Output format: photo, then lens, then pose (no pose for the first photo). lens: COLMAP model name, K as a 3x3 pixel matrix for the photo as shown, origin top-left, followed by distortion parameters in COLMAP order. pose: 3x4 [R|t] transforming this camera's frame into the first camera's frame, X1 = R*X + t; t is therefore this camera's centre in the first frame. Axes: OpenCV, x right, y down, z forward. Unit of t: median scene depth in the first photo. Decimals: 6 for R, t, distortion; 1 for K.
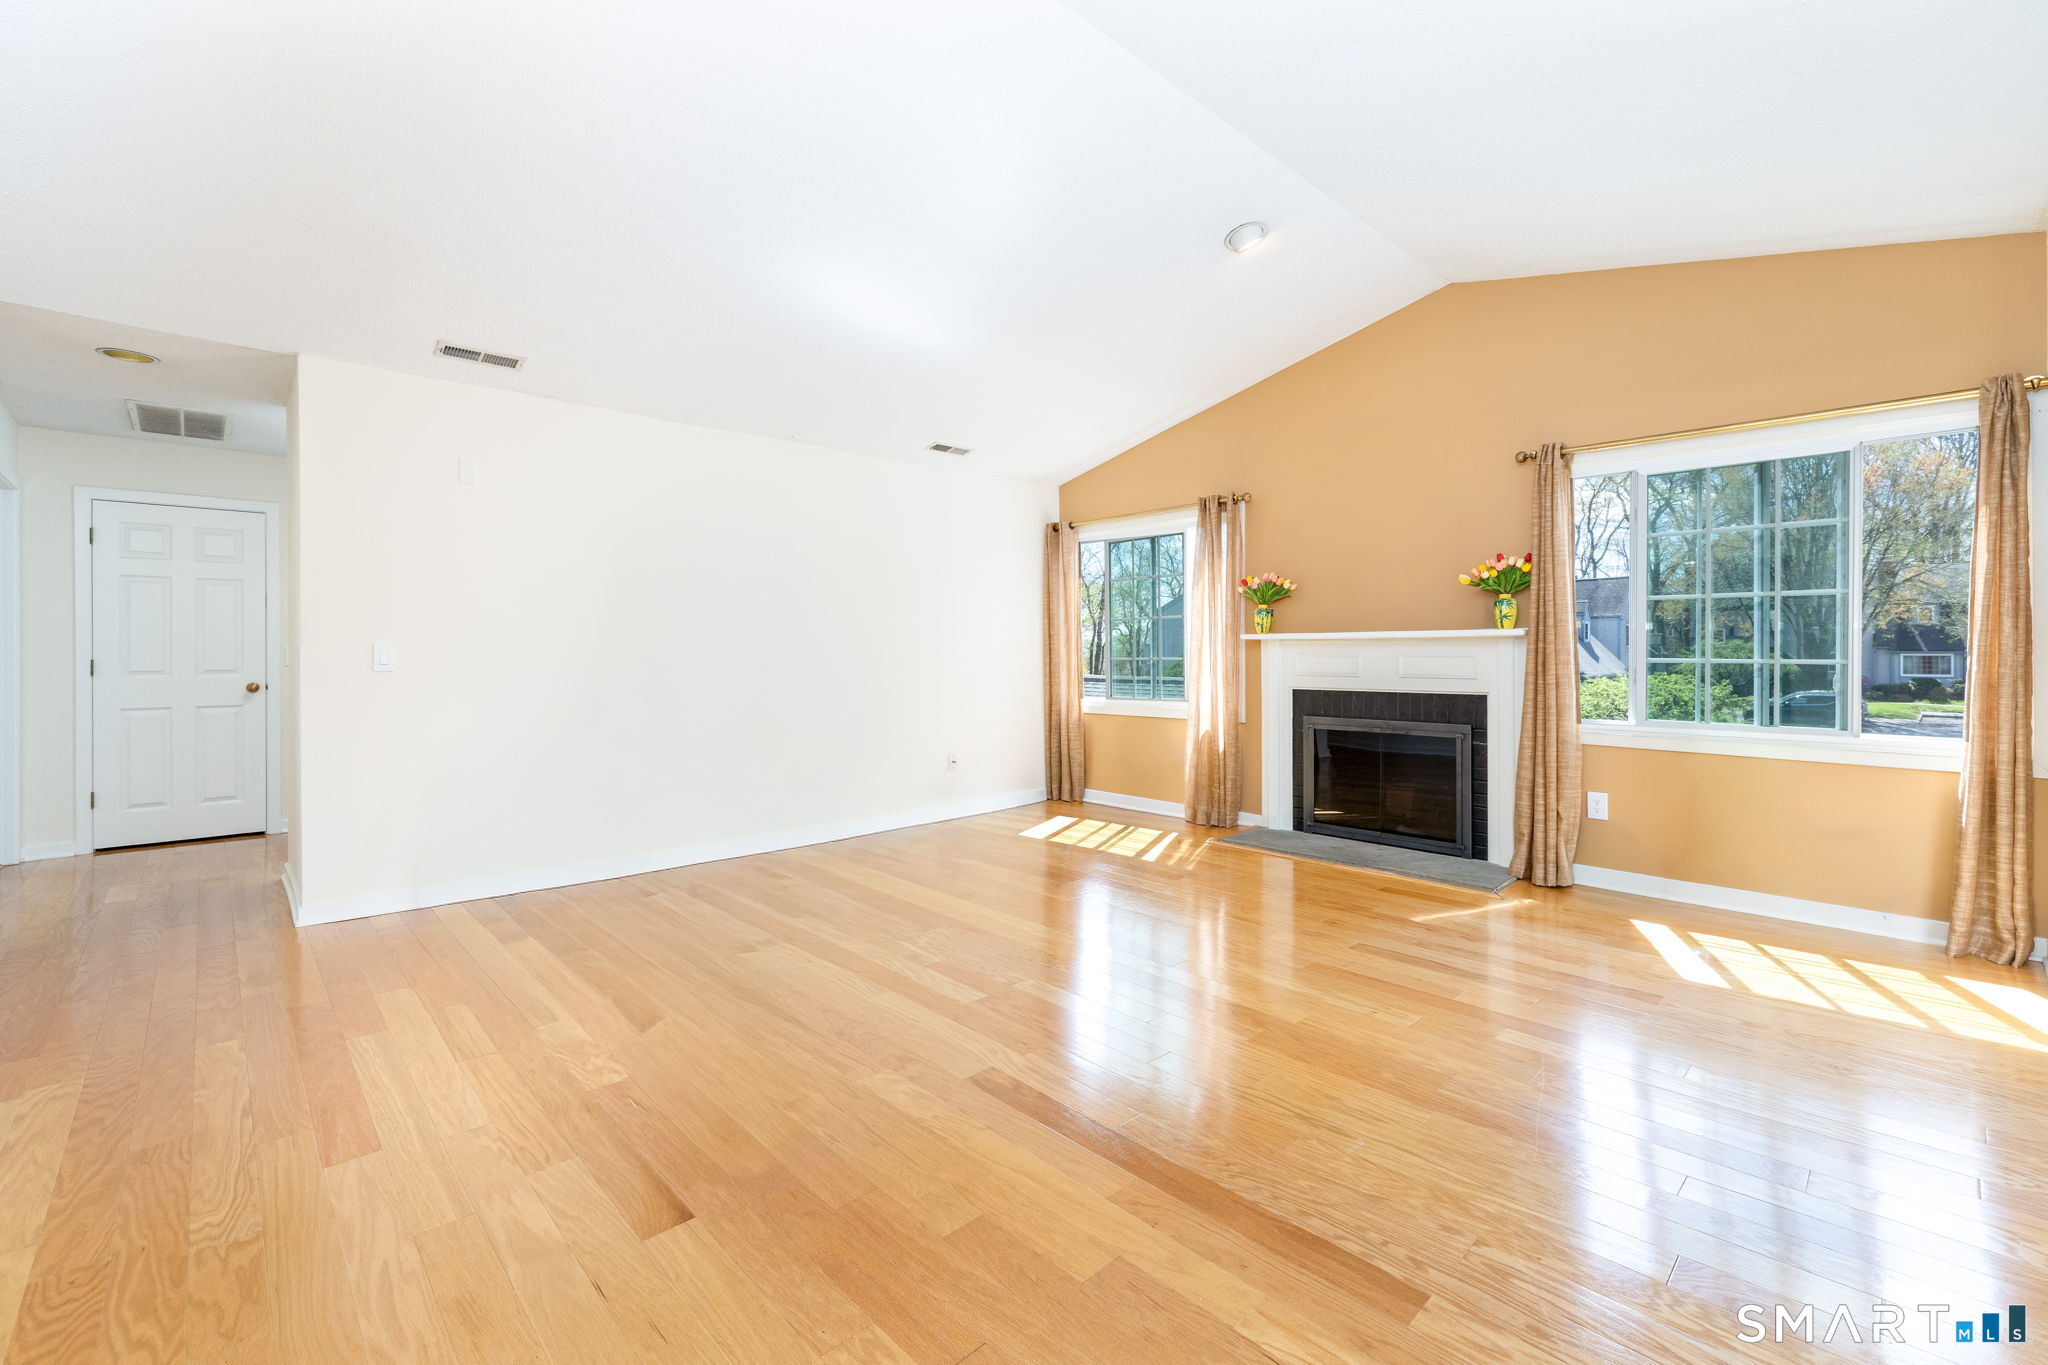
lens RADIAL K [[870.4, 0, 1018.8], [0, 870.4, 652.9], [0, 0, 1]] dist [-0.003299, -0.000250]
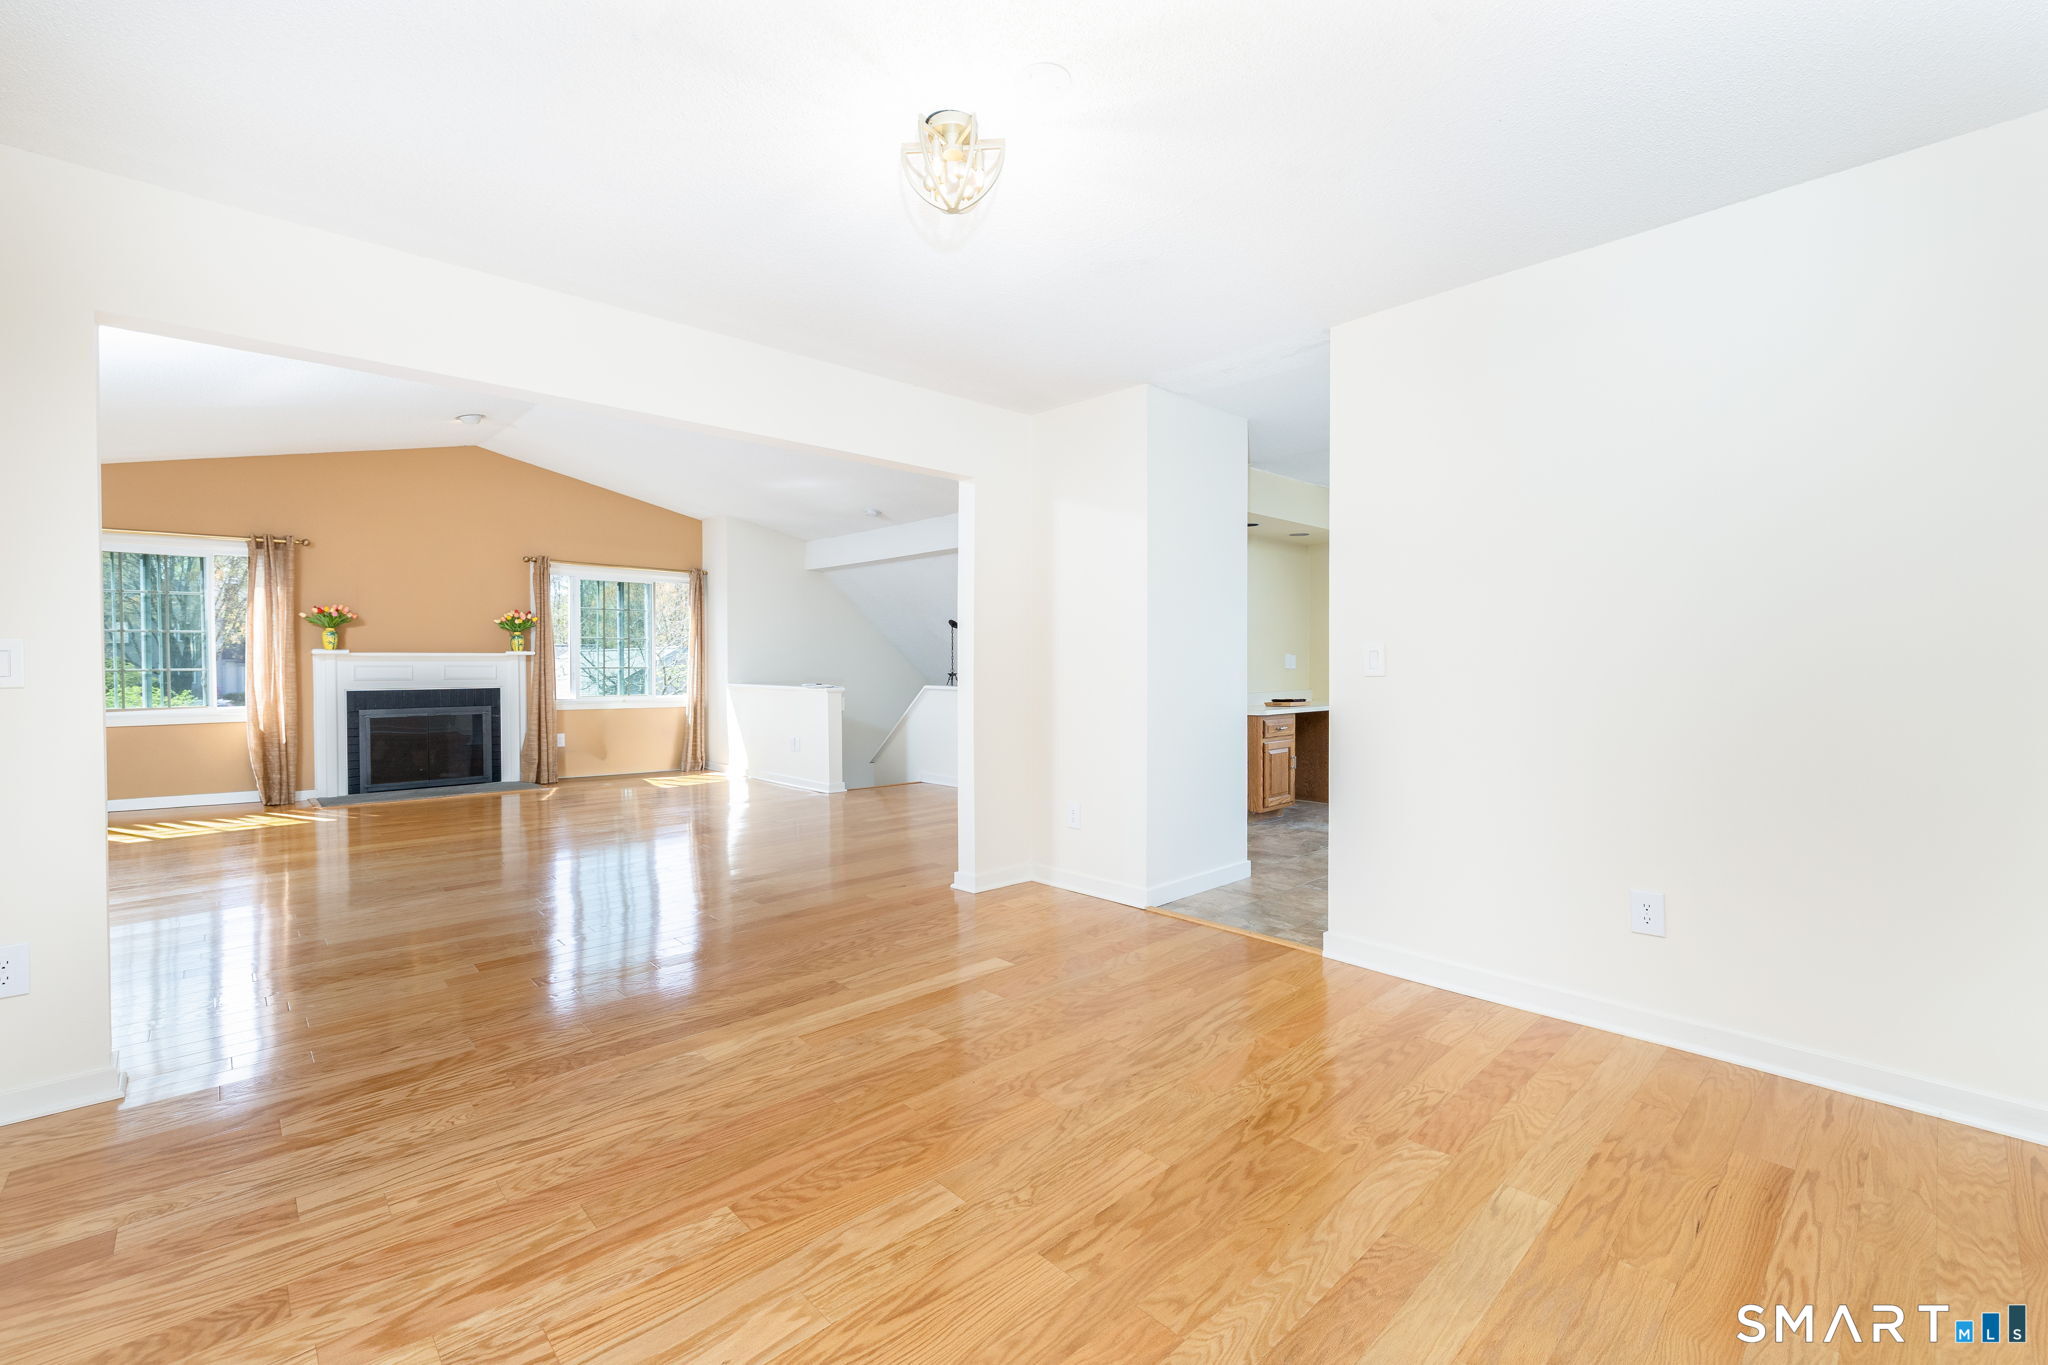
lens RADIAL K [[859.9, 0, 1025.1], [0, 859.9, 674.0], [0, 0, 1]] dist [0.000114, -0.000042]
pose [[-0.007897, -0.011691, 0.999900, -1.126535], [0.000661, 0.999931, 0.011697, 0.000100], [-0.999969, 0.000753, -0.007889, -0.049924]]
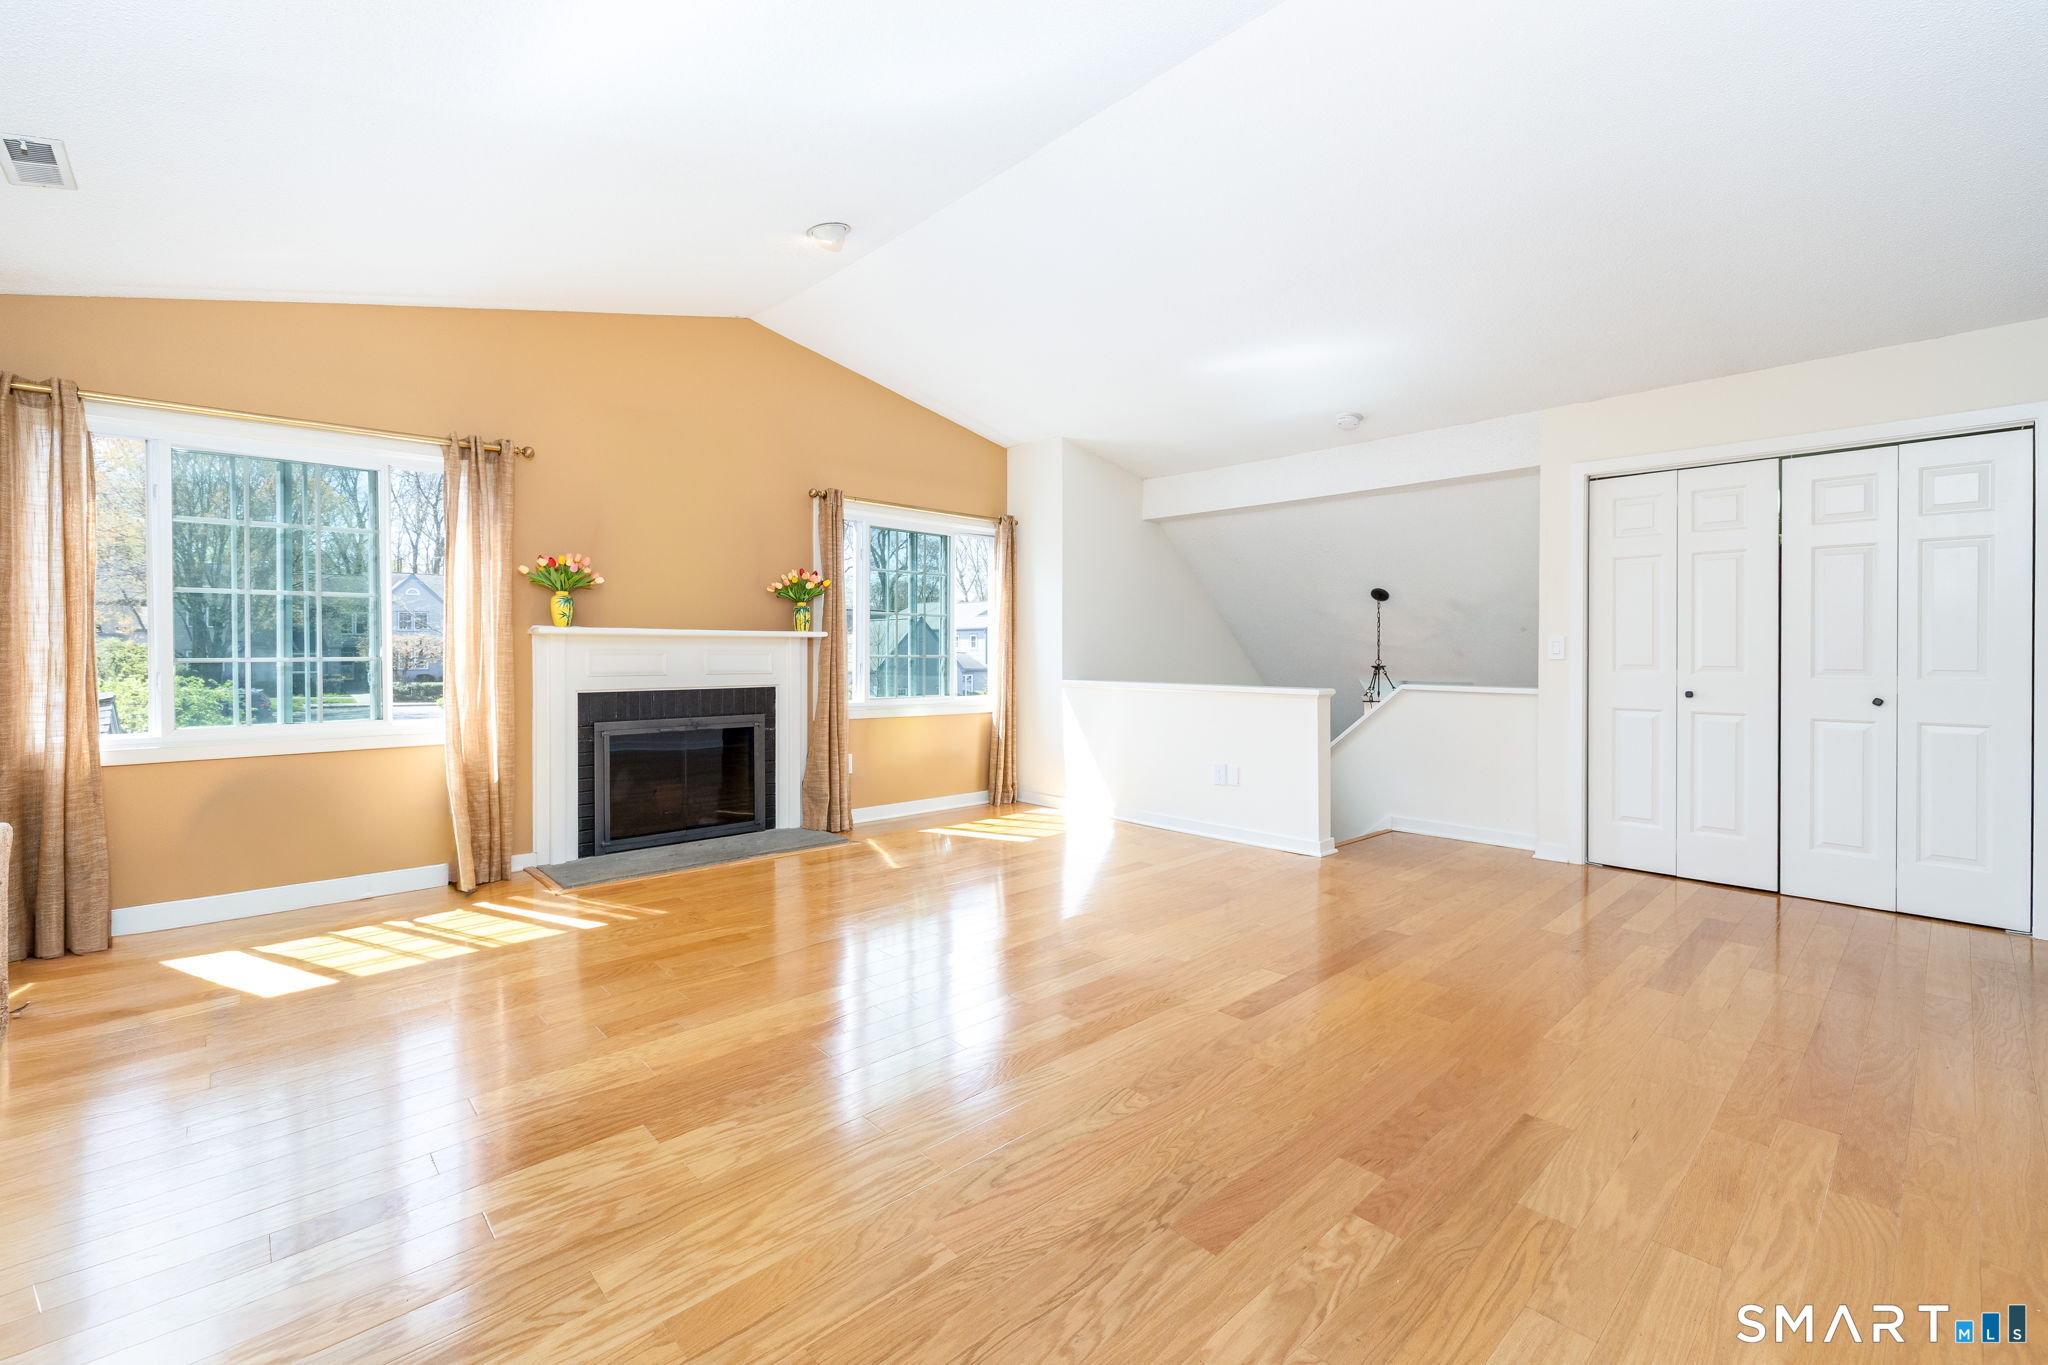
lens RADIAL K [[864.1, 0, 1014.9], [0, 864.1, 658.0], [0, 0, 1]] dist [0.000535, -0.000157]
pose [[0.011118, -0.006029, 0.999920, -0.573366], [-0.001249, 0.999981, 0.006043, 0.001846], [-0.999937, -0.001317, 0.011110, 0.614420]]
